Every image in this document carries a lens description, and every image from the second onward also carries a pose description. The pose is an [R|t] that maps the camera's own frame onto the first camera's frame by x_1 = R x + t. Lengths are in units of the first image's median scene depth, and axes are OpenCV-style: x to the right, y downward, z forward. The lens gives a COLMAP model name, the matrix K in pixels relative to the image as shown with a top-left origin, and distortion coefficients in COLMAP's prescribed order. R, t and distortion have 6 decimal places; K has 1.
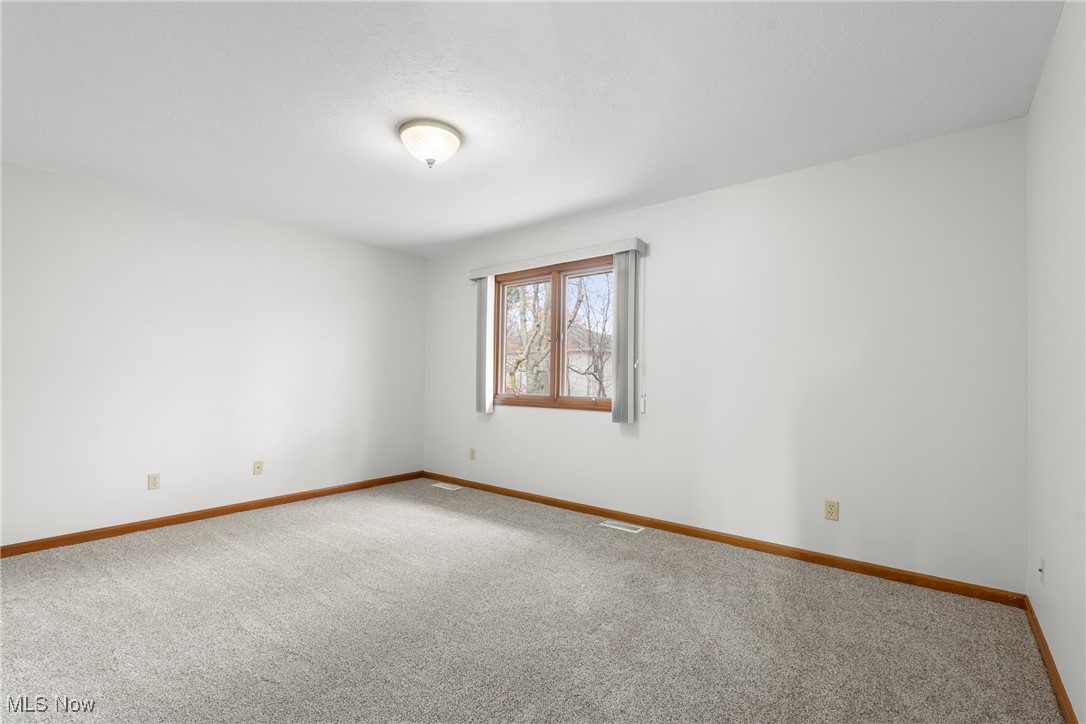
lens RADIAL K [[490.0, 0, 539.3], [0, 490.0, 367.7], [0, 0, 1]] dist [-0.003594, -0.000163]
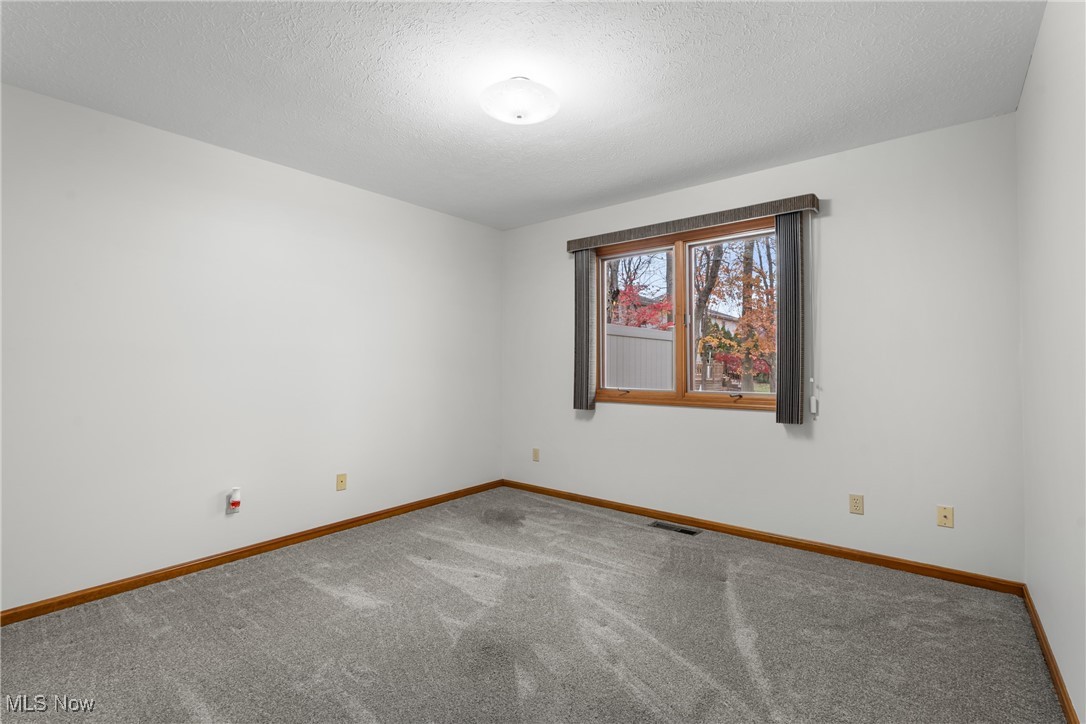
lens RADIAL K [[490.0, 0, 548.7], [0, 490.0, 360.4], [0, 0, 1]] dist [-0.003594, -0.000163]
pose [[0.999729, 0.000163, 0.023289, -0.159497], [-0.000235, 0.999995, 0.003121, 0.003207], [-0.023289, -0.003125, 0.999724, 0.137574]]
